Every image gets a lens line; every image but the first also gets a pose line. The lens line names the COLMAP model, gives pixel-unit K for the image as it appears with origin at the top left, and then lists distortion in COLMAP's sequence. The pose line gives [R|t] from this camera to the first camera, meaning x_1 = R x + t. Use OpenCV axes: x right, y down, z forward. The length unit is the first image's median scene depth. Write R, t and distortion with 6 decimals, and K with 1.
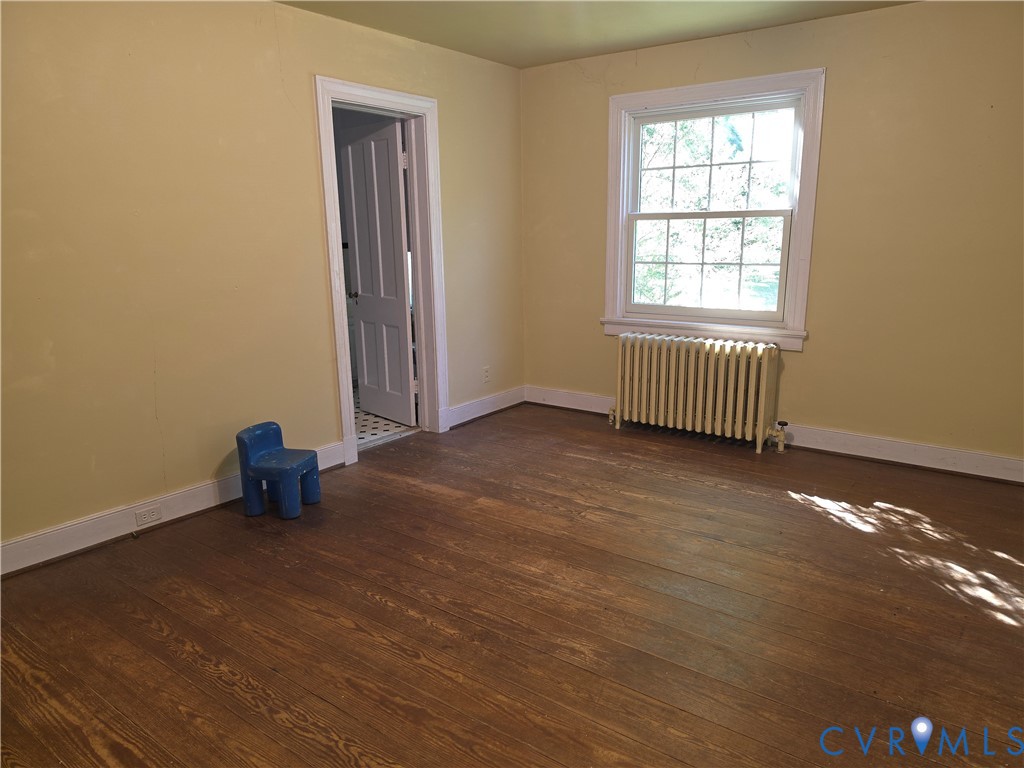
lens RADIAL K [[703.4, 0, 509.1], [0, 703.4, 394.8], [0, 0, 1]] dist [0.071685, -0.080610]
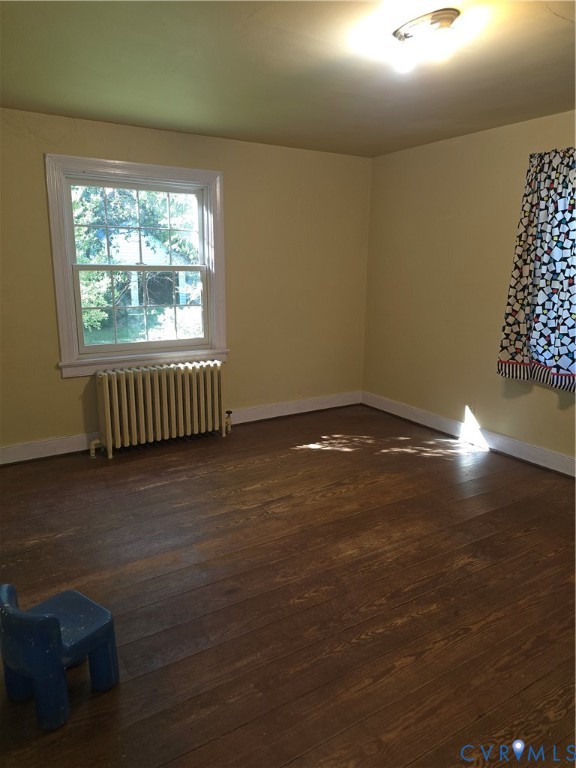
lens RADIAL K [[527.6, 0, 283.9], [0, 527.6, 383.3], [0, 0, 1]] dist [0.071685, -0.080610]
pose [[0.364943, -0.192986, 0.910809, -0.590270], [0.206341, 0.970718, 0.123004, -0.136998], [-0.907877, 0.143048, 0.394078, 0.493456]]
